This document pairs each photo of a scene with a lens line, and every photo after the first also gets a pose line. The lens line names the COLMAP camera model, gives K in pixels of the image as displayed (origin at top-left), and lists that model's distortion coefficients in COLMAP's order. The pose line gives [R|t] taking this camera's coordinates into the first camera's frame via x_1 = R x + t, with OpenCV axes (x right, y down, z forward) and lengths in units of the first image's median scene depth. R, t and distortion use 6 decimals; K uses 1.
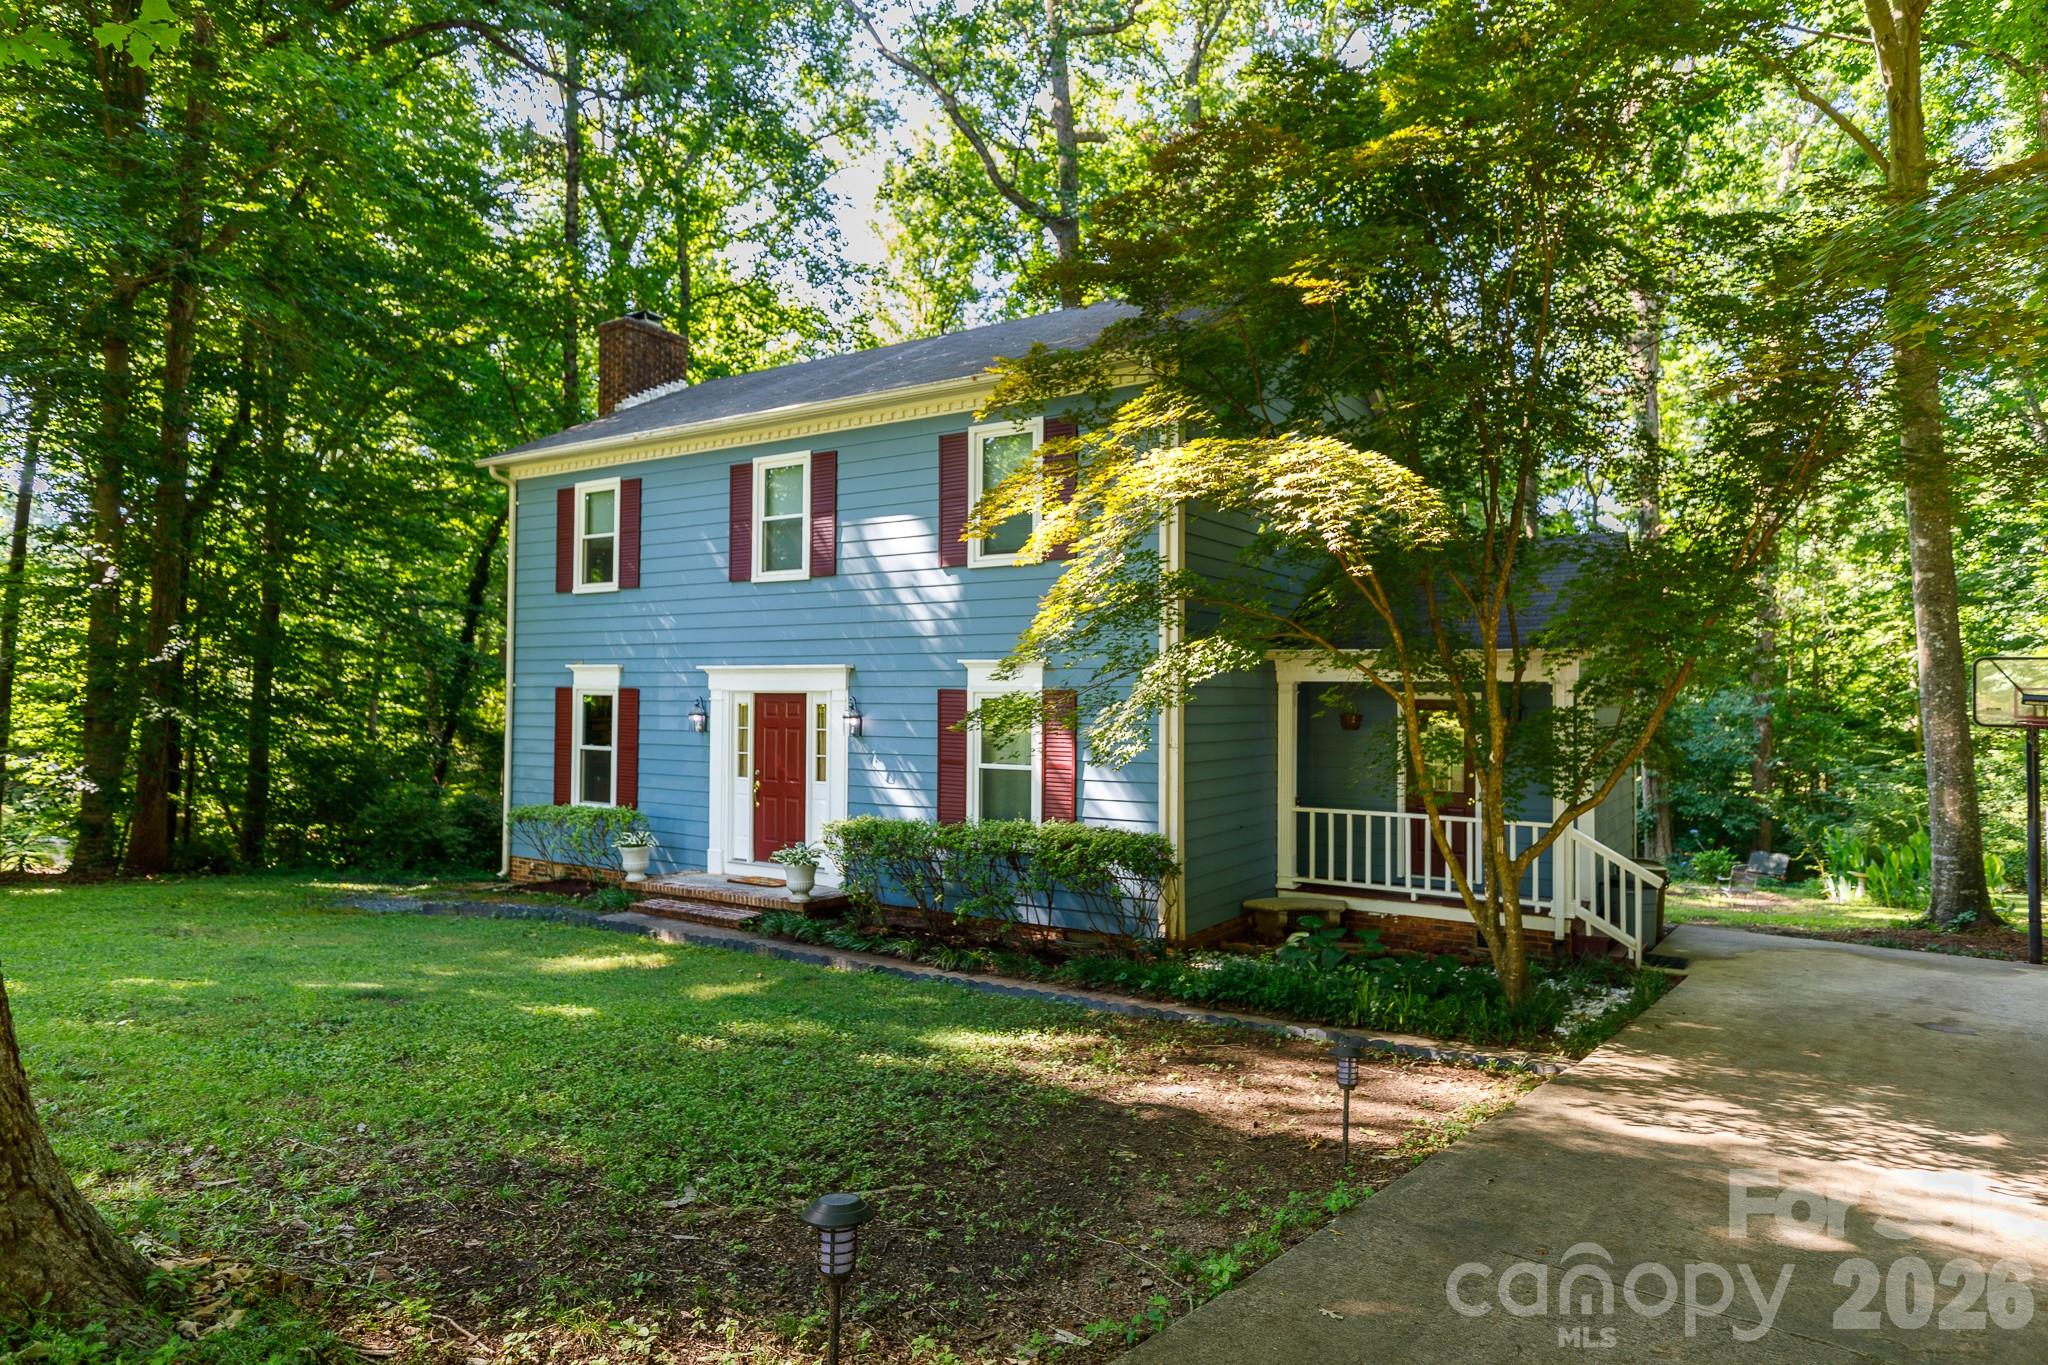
lens RADIAL K [[1239.0, 0, 1025.9], [0, 1239.0, 670.6], [0, 0, 1]] dist [-0.005694, -0.000196]
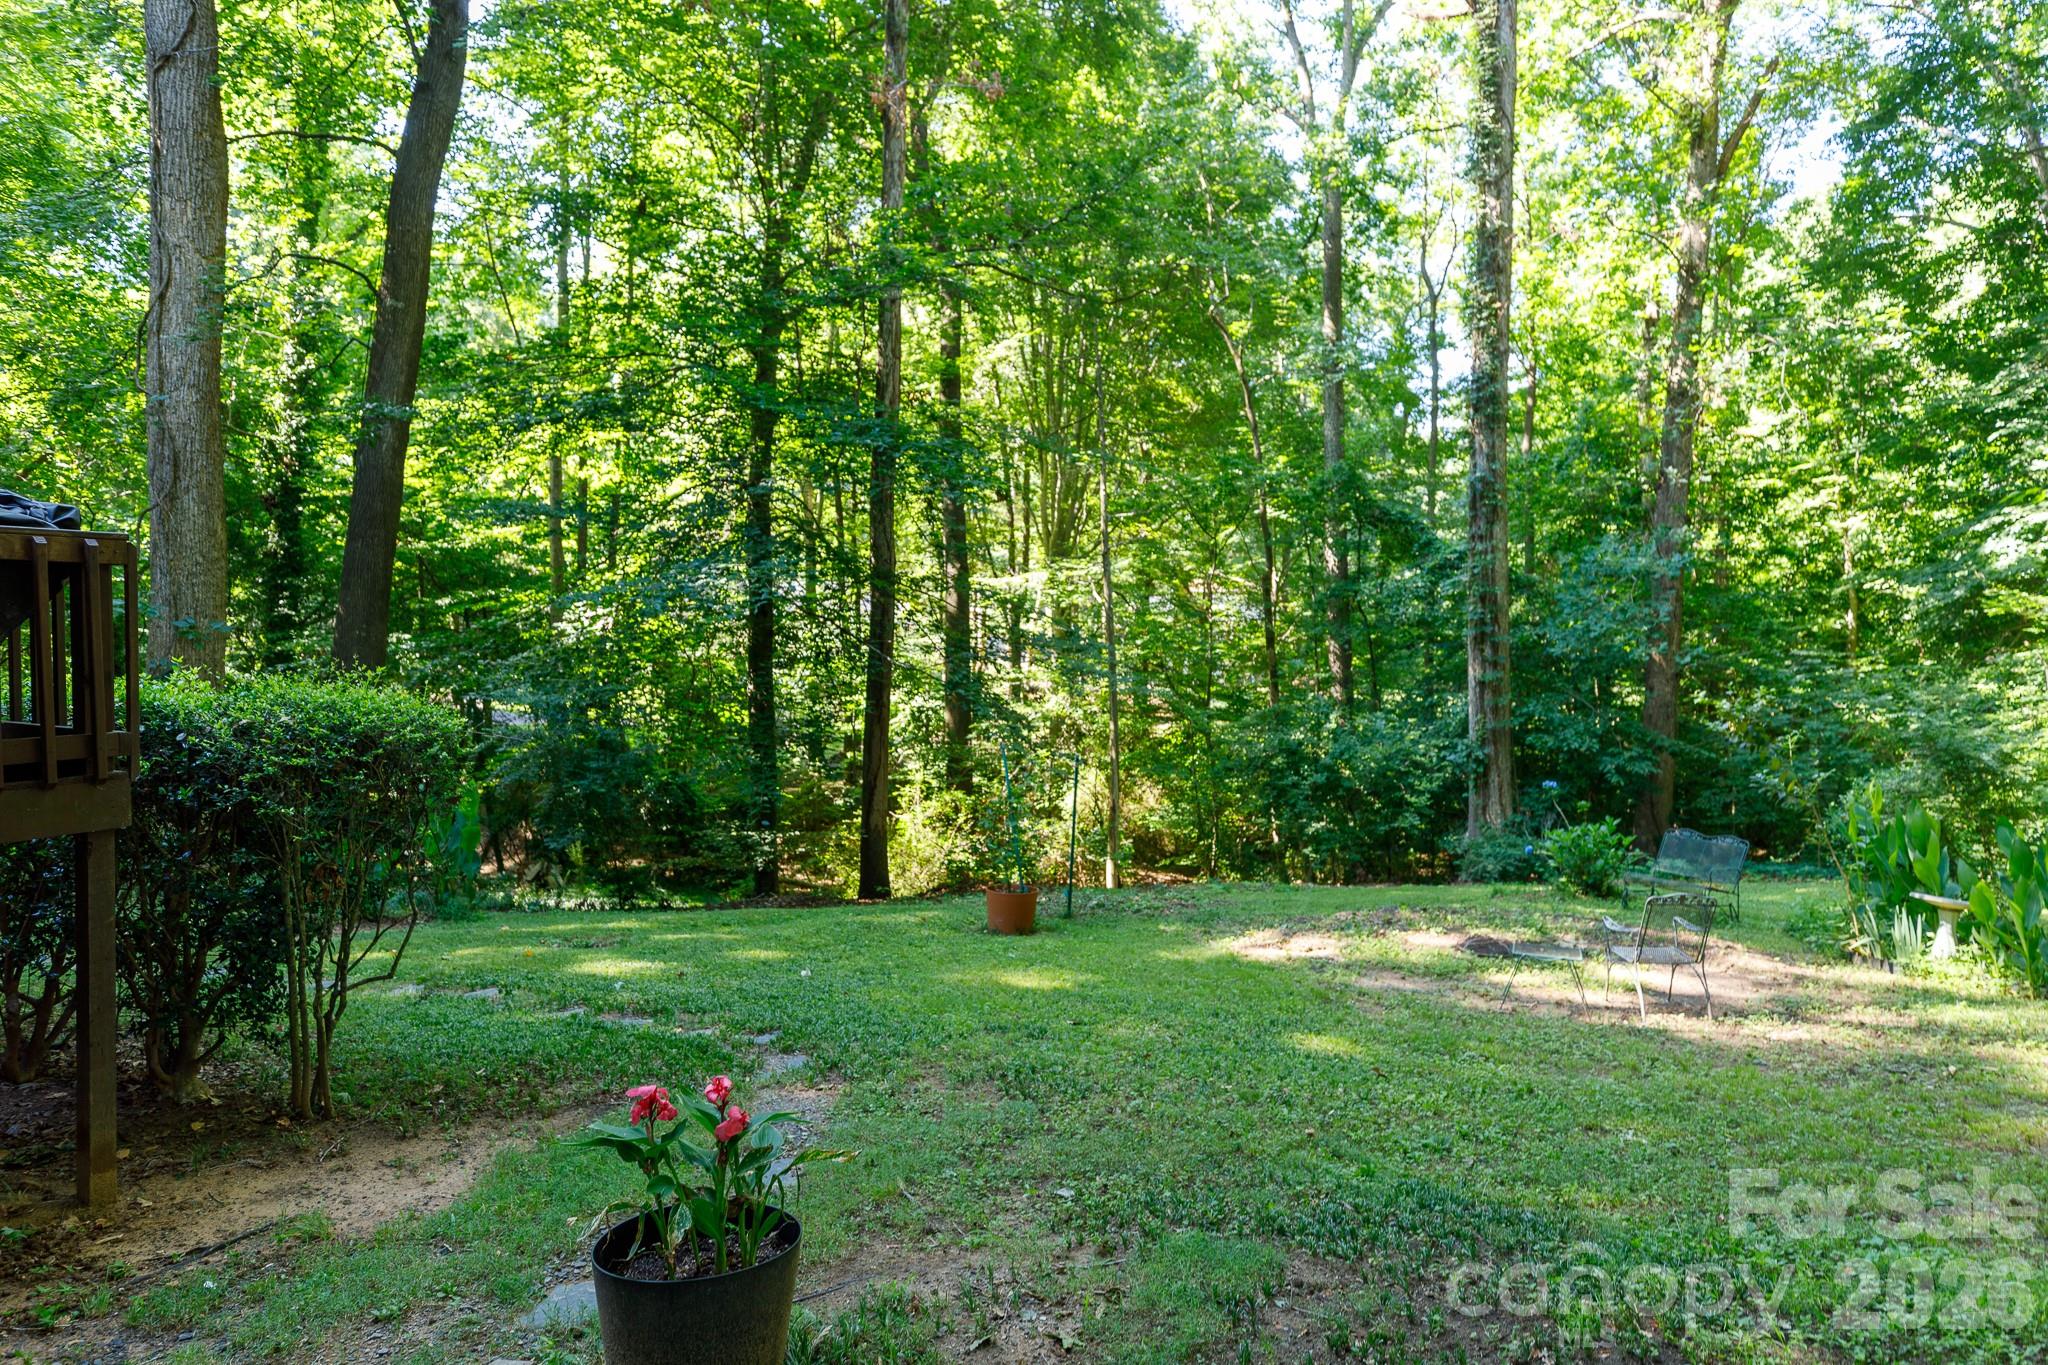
lens RADIAL K [[1268.8, 0, 1020.2], [0, 1268.8, 676.9], [0, 0, 1]] dist [0.009998, -0.001031]
pose [[0.995792, -0.007177, 0.091362, 0.241190], [0.001643, 0.998166, 0.060509, 0.047599], [-0.091629, -0.060105, 0.993978, 0.440400]]
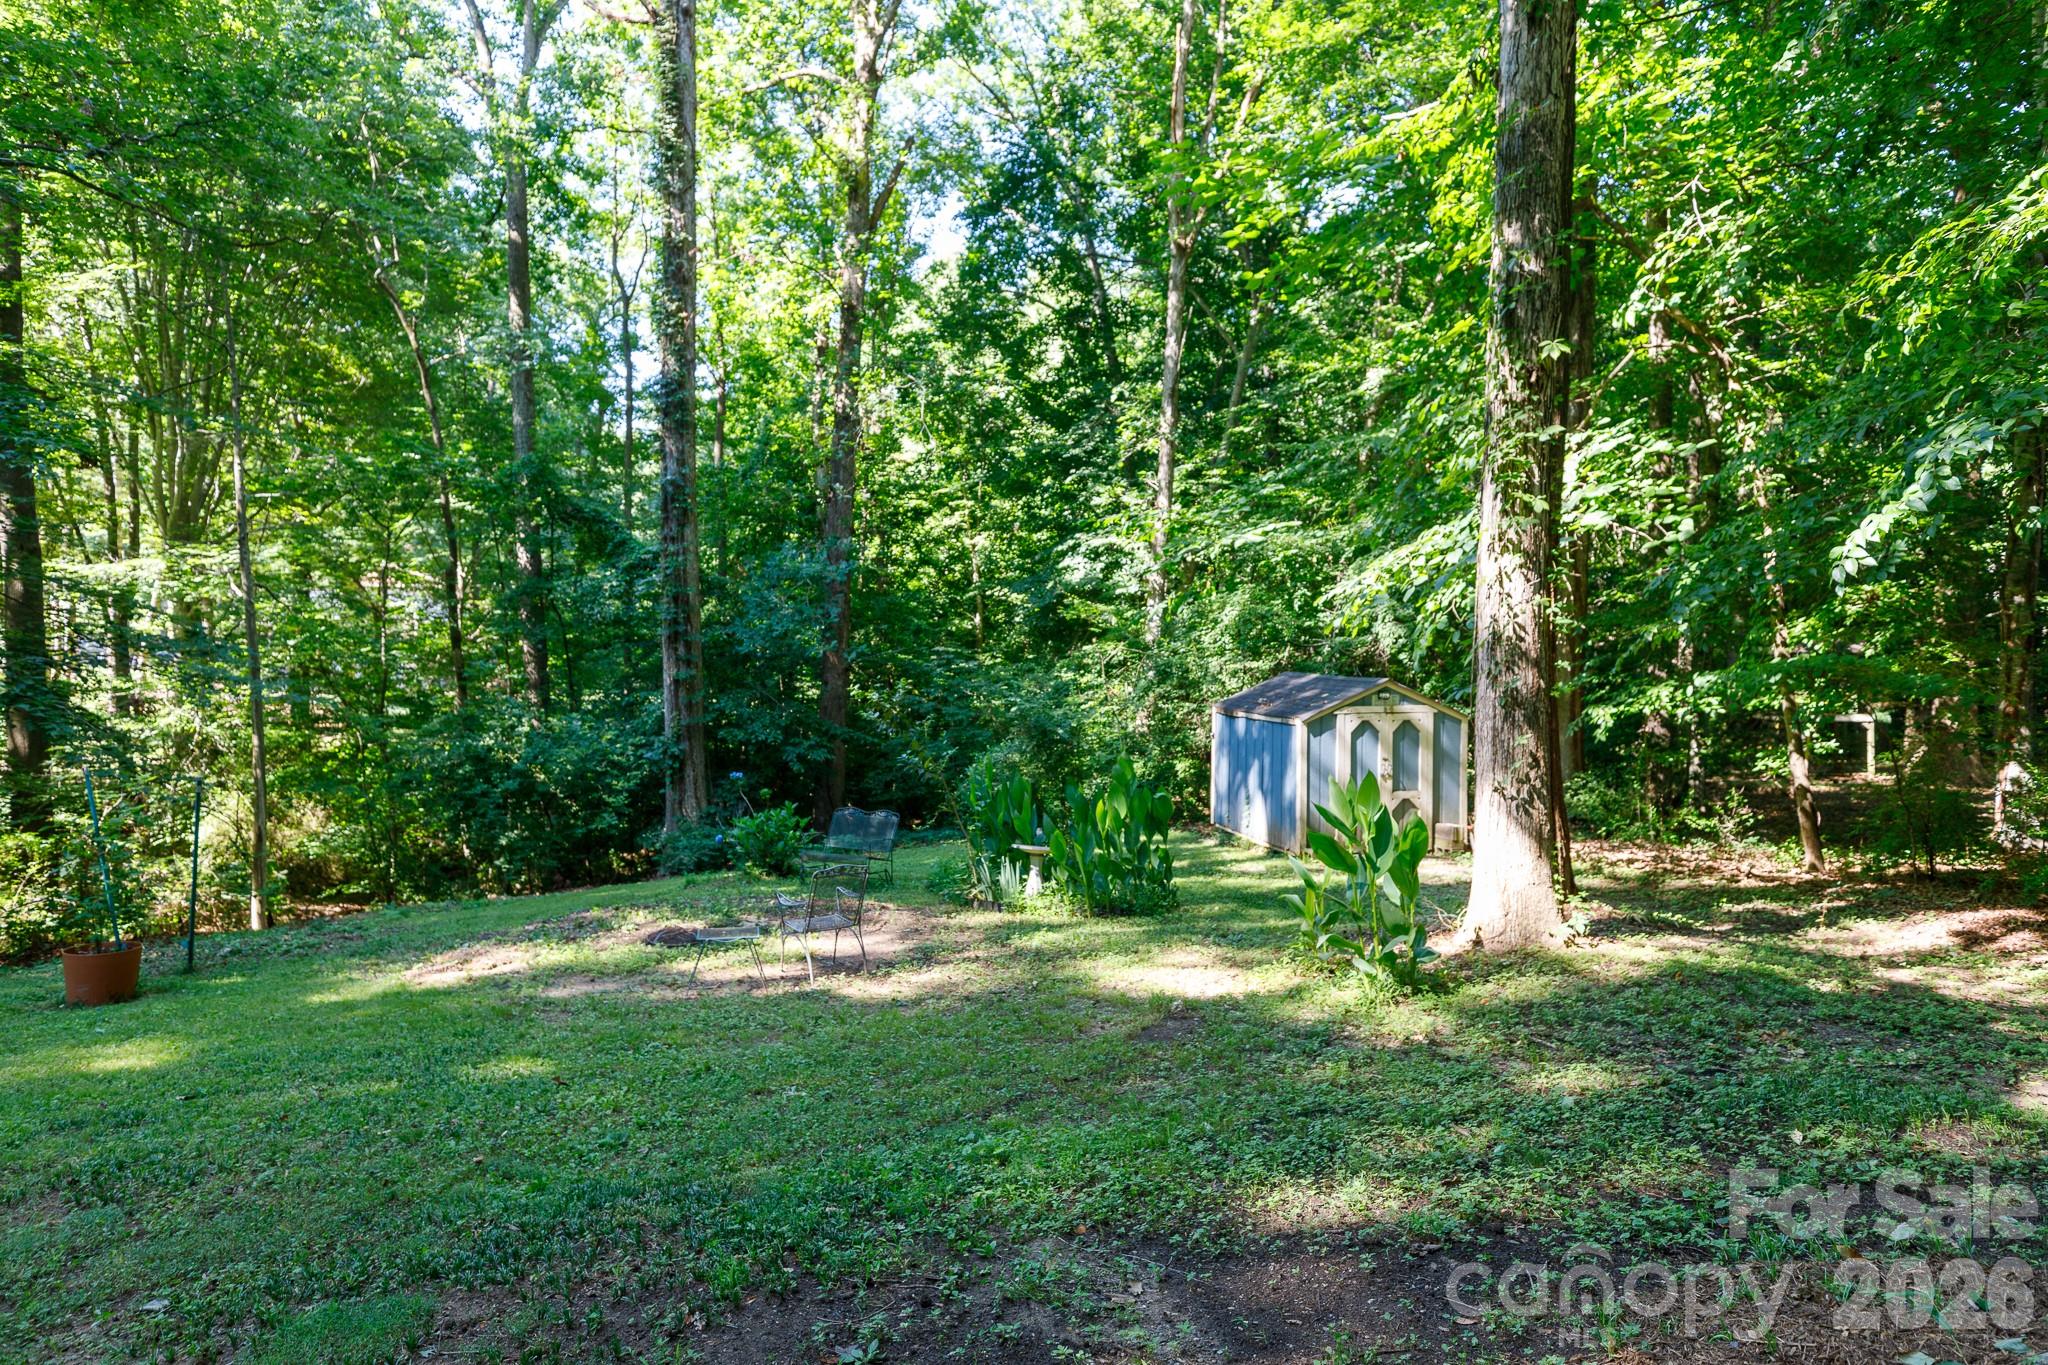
lens RADIAL K [[1268.8, 0, 1027.3], [0, 1268.8, 674.9], [0, 0, 1]] dist [0.009998, -0.001031]
pose [[0.762645, -0.026269, 0.646284, 0.245470], [-0.012921, 0.998357, 0.055826, 0.047651], [-0.646688, -0.050926, 0.761052, 0.437975]]
